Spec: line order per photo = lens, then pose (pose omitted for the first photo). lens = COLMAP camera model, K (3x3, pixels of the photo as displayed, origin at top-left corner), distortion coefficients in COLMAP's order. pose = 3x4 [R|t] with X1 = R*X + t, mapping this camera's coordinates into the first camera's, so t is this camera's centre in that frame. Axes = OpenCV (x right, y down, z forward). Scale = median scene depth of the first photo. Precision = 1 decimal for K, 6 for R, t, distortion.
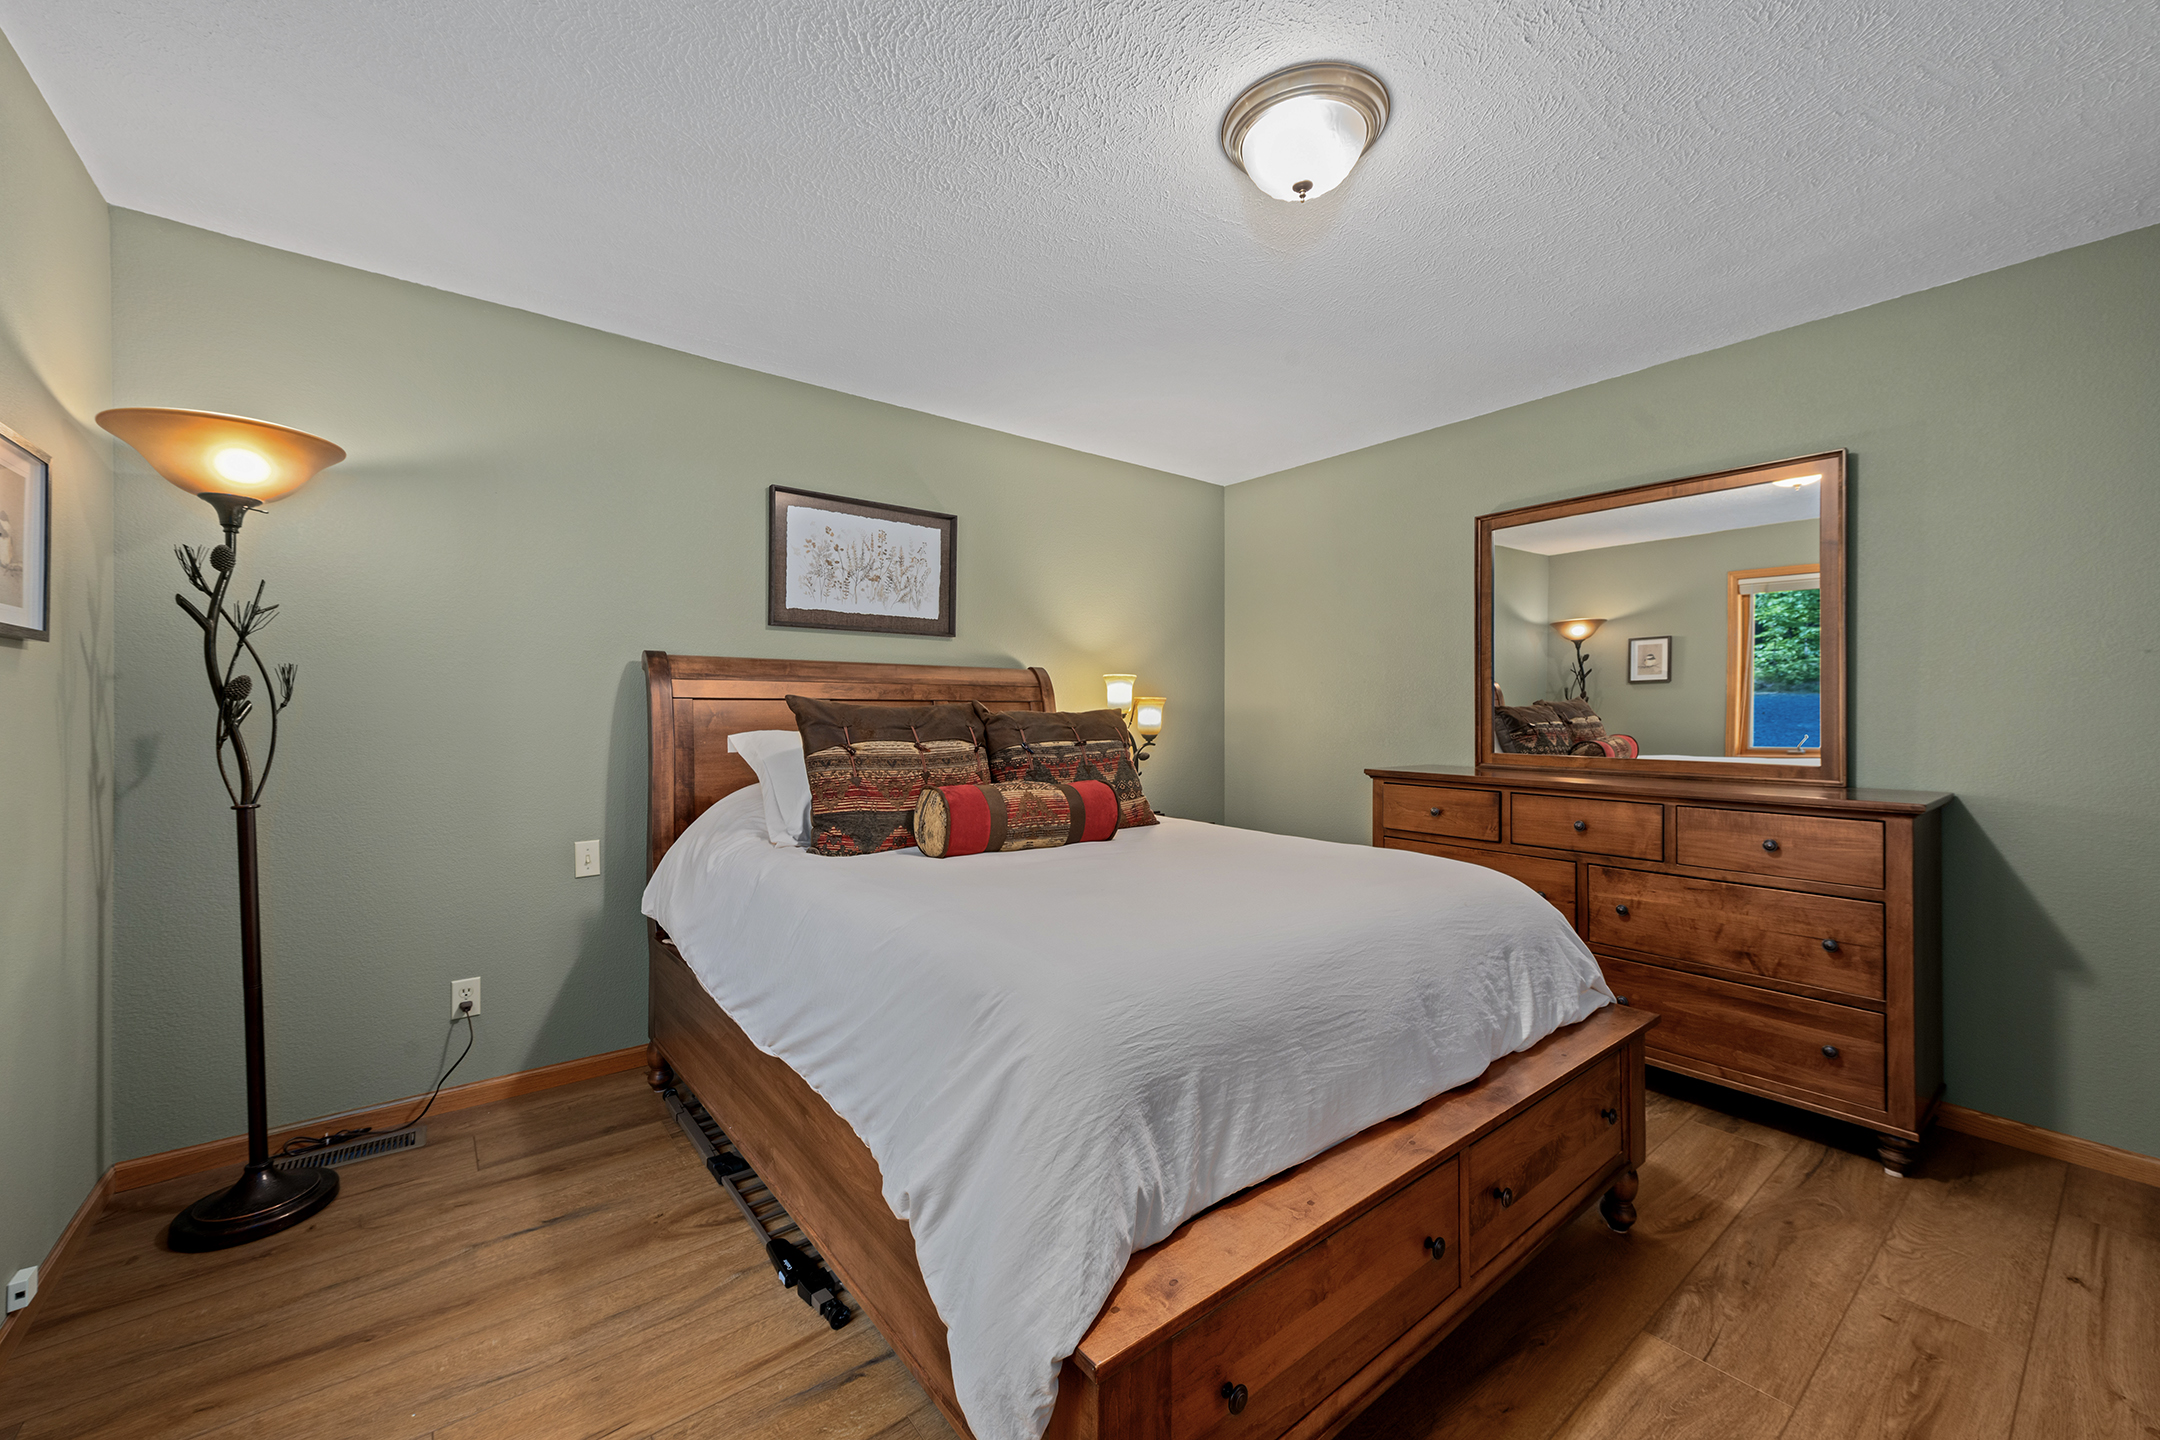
lens RADIAL K [[848.0, 0, 1080.0], [0, 848.0, 720.0], [0, 0, 1]] dist [0.015380, -0.000026]
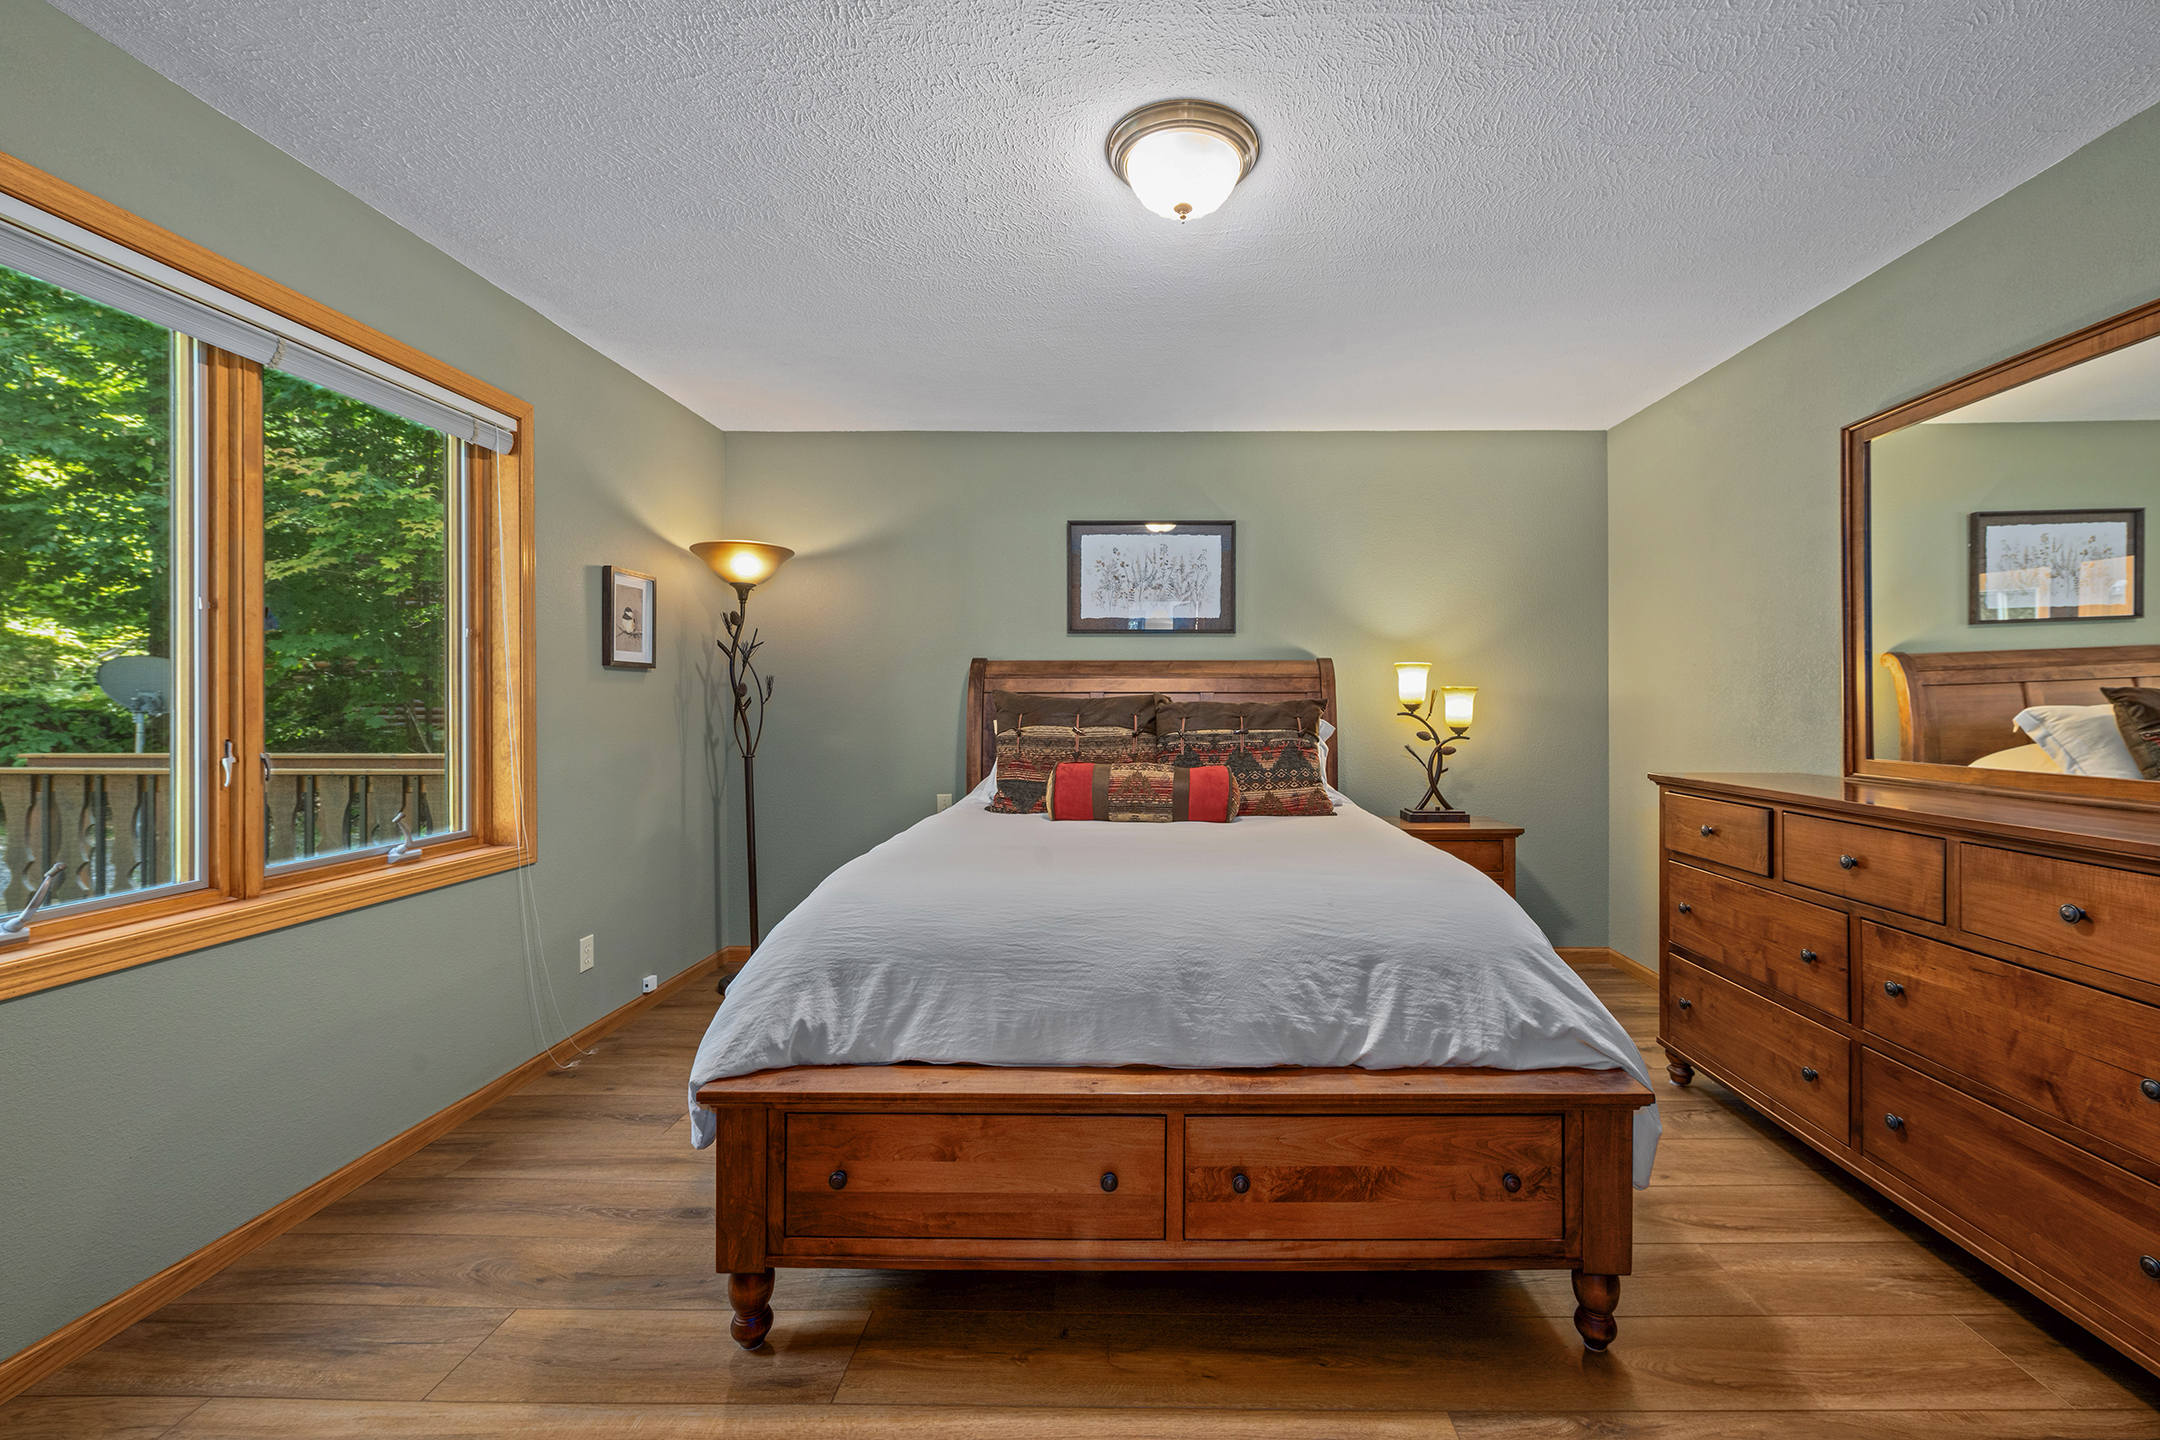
lens RADIAL K [[841.3, 0, 1080.0], [0, 841.3, 720.0], [0, 0, 1]] dist [-0.000723, -0.000099]
pose [[0.776135, 0.010677, -0.630476, 0.604343], [-0.005129, 0.999930, 0.010620, 0.003222], [0.630546, -0.005009, 0.776136, 0.074028]]
